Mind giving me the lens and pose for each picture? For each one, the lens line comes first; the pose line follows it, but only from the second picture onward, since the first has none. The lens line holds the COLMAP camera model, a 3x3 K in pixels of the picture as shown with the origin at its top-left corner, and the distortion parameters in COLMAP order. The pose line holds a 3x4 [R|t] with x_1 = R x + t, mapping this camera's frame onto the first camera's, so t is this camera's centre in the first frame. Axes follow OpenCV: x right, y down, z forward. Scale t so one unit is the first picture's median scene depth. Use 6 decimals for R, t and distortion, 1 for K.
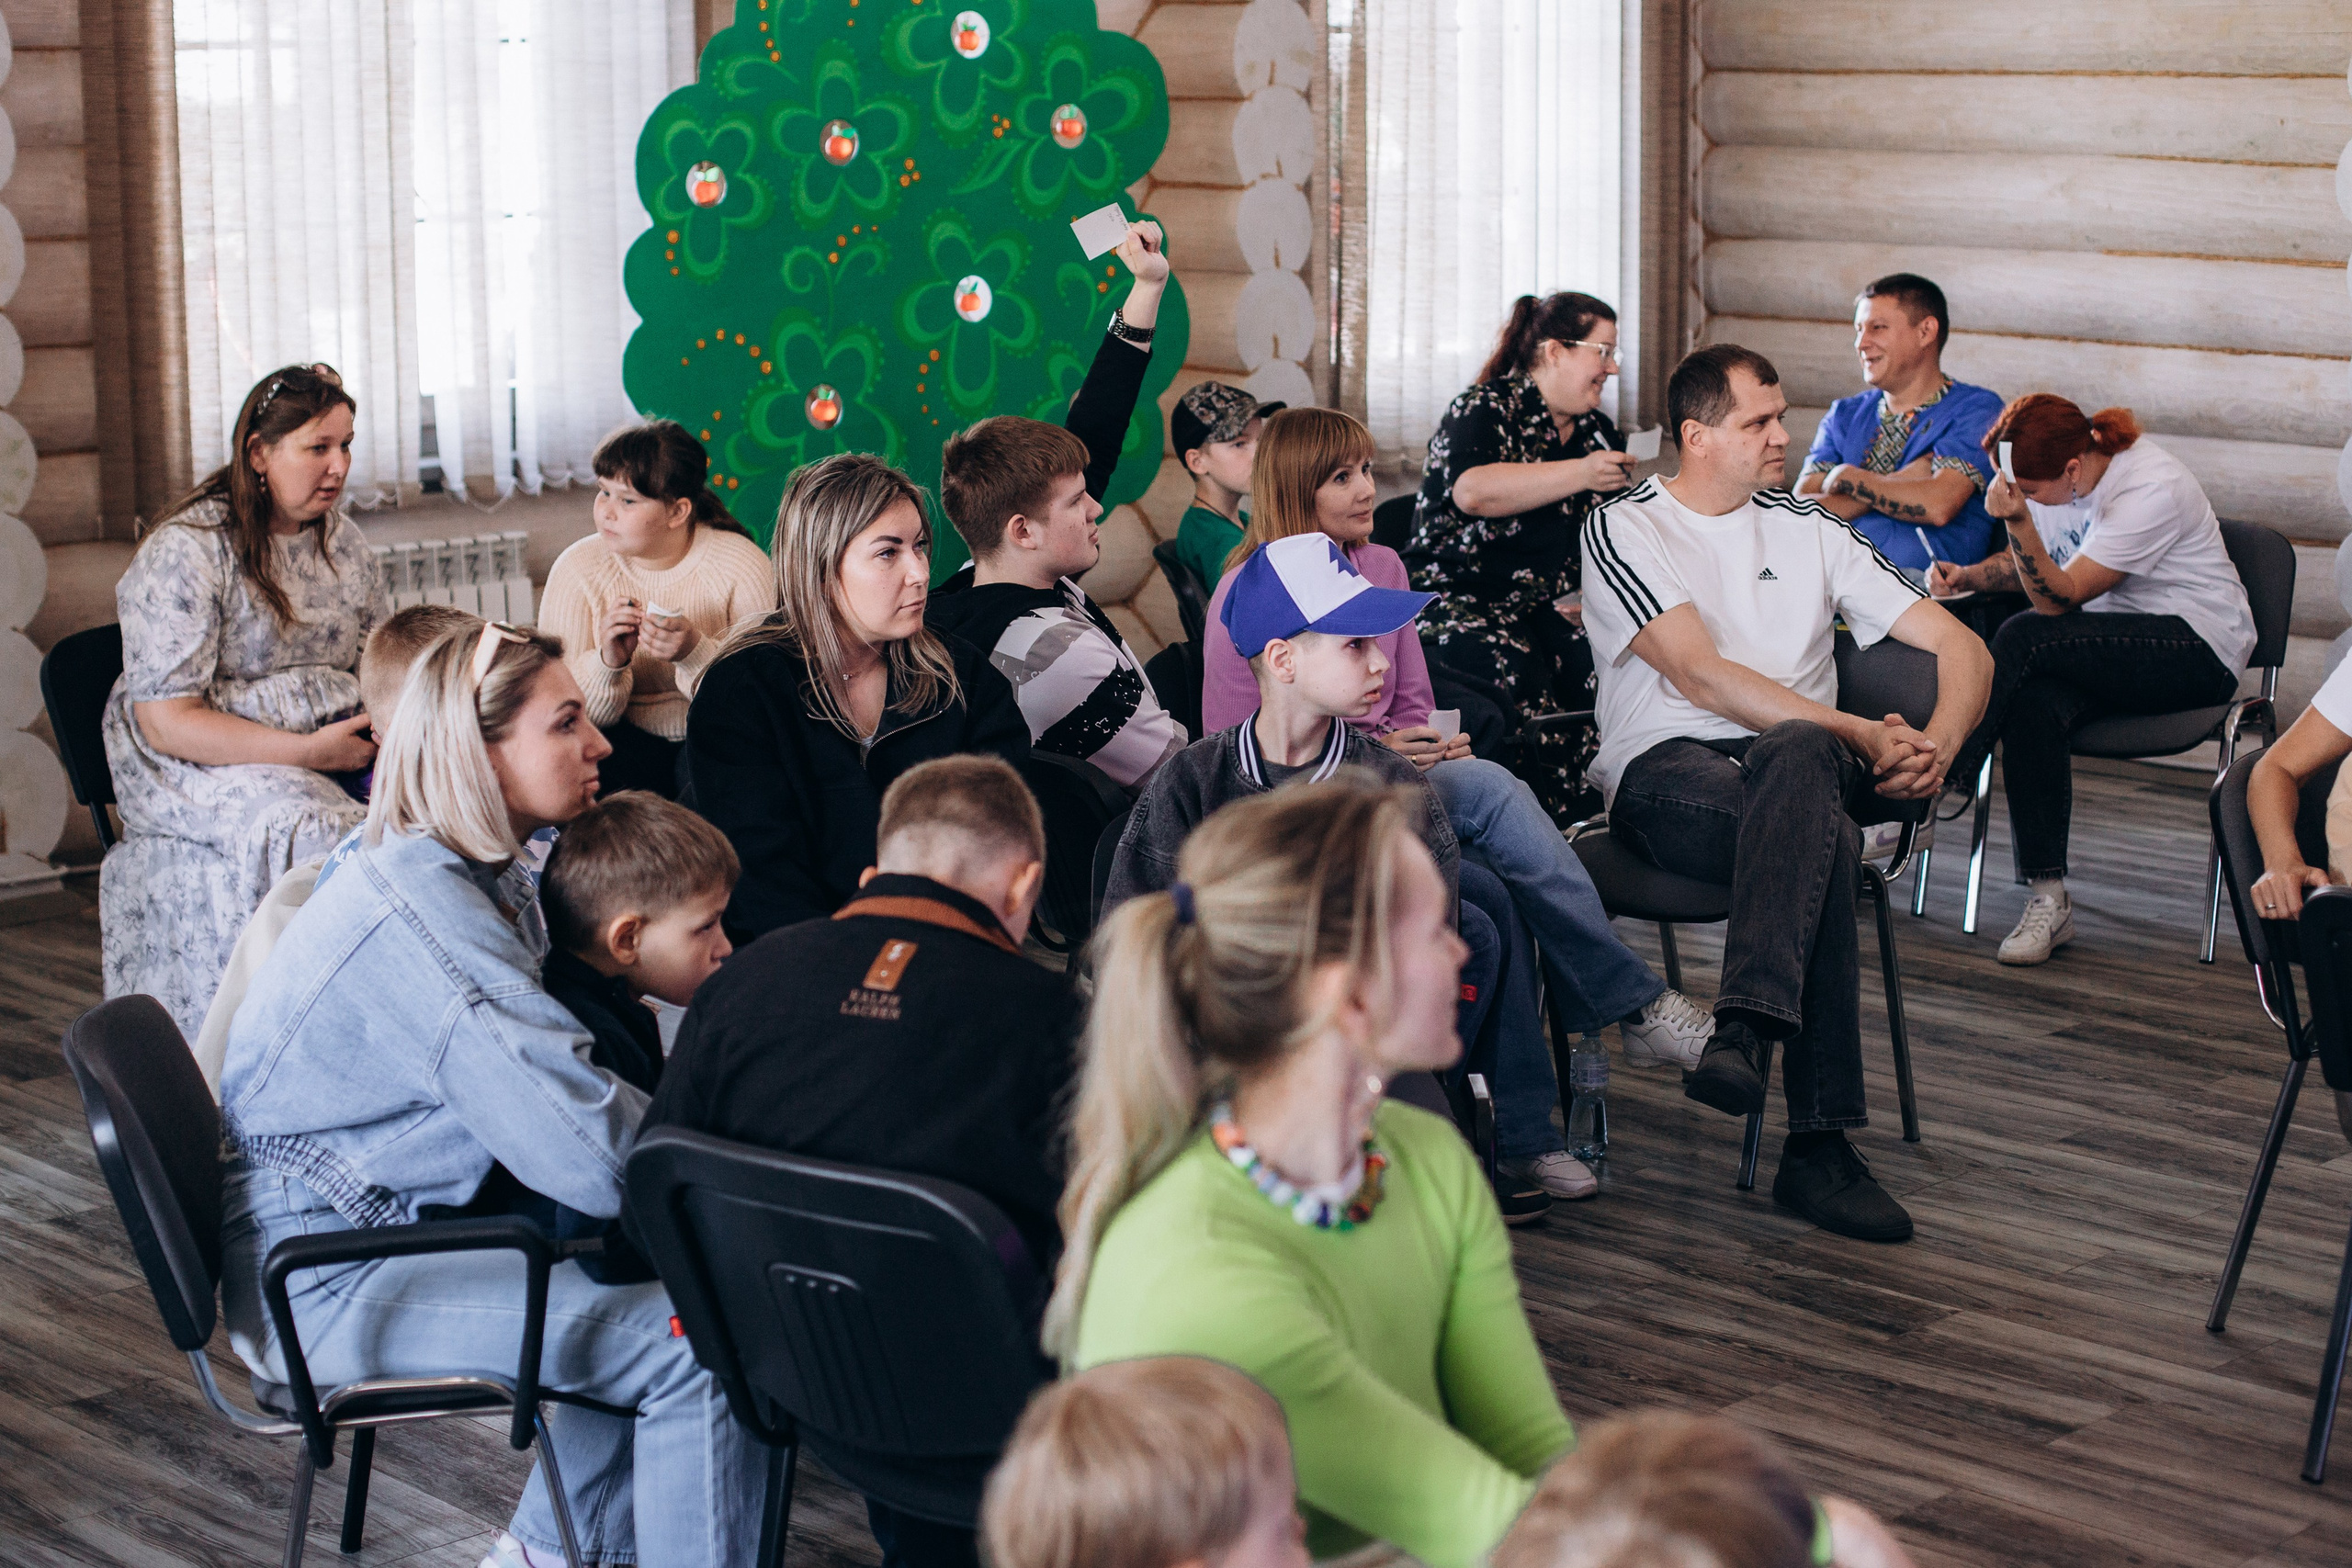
lens RADIAL K [[4110.4, 0, 1176.4], [0, 4110.4, 782.8], [0, 0, 1]] dist [-0.123430, 0.000000]
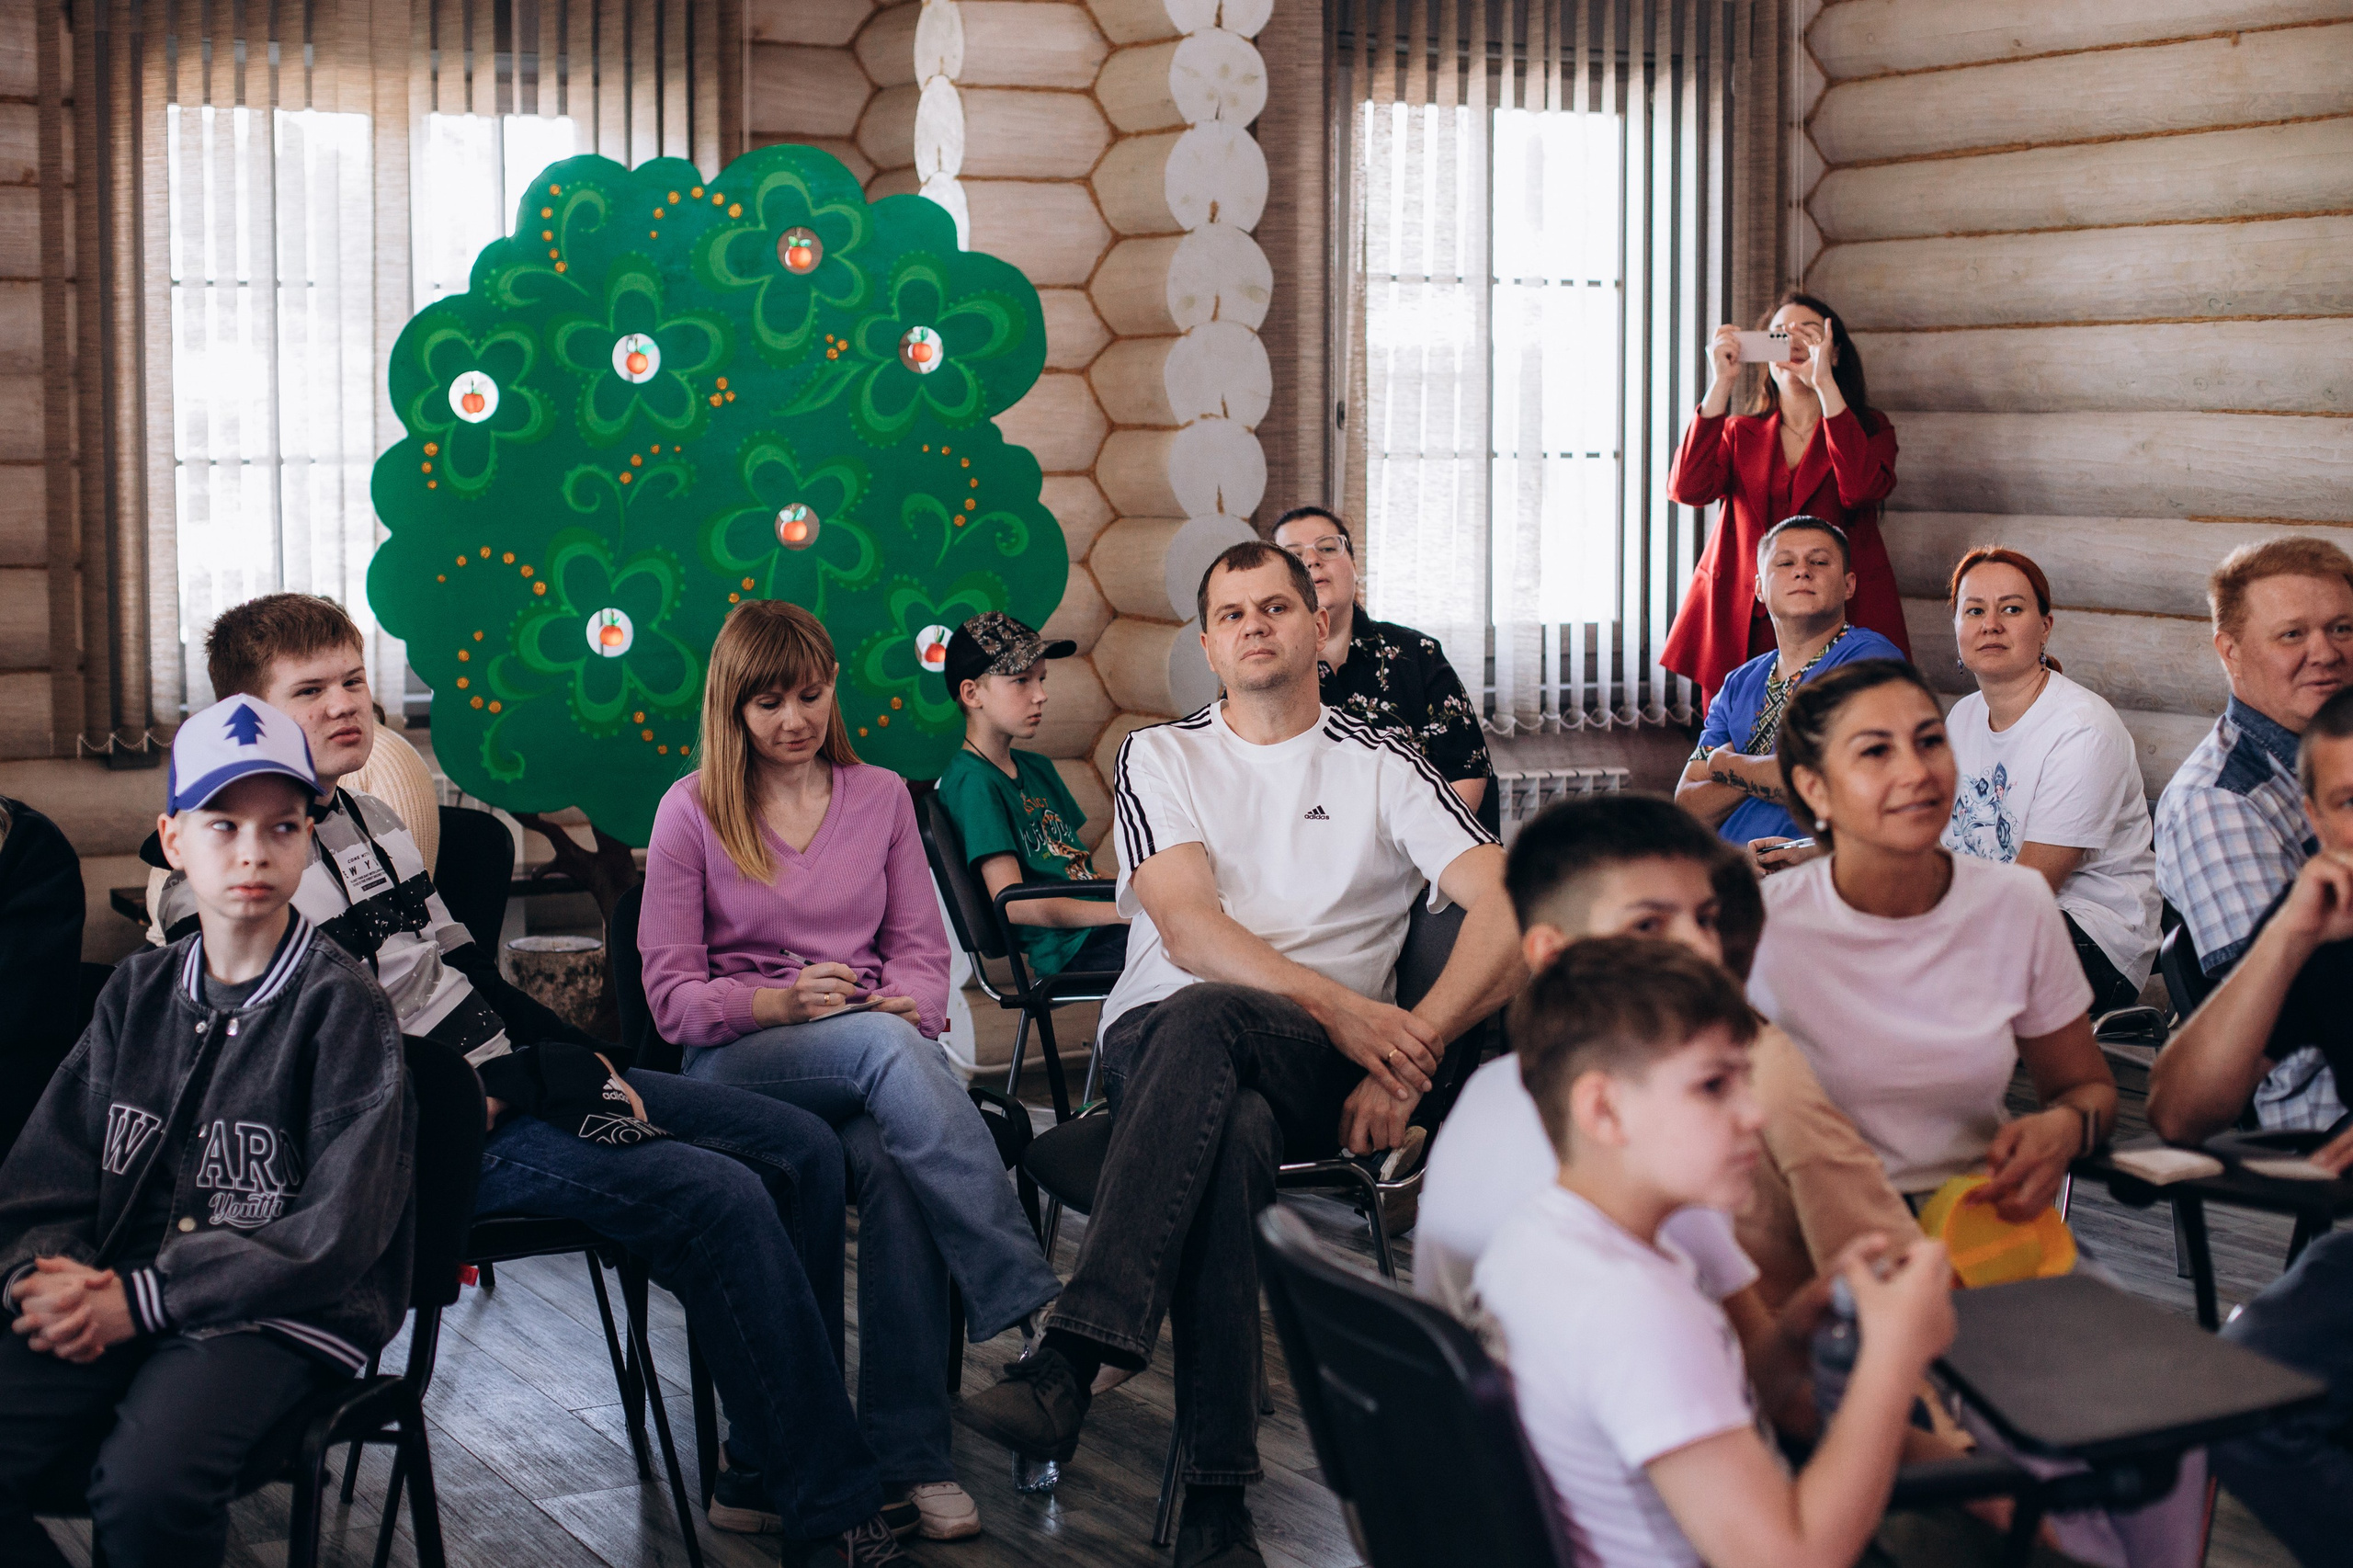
lens RADIAL K [[3577.2, 0, 1177.5], [0, 3577.2, 792.3], [0, 0, 1]] dist [-0.134148, 0.000000]
pose [[0.964456, 0.032960, -0.262181, 0.255987], [-0.054698, 0.995603, -0.076049, 0.001476], [0.258522, 0.087687, 0.962017, 0.233004]]
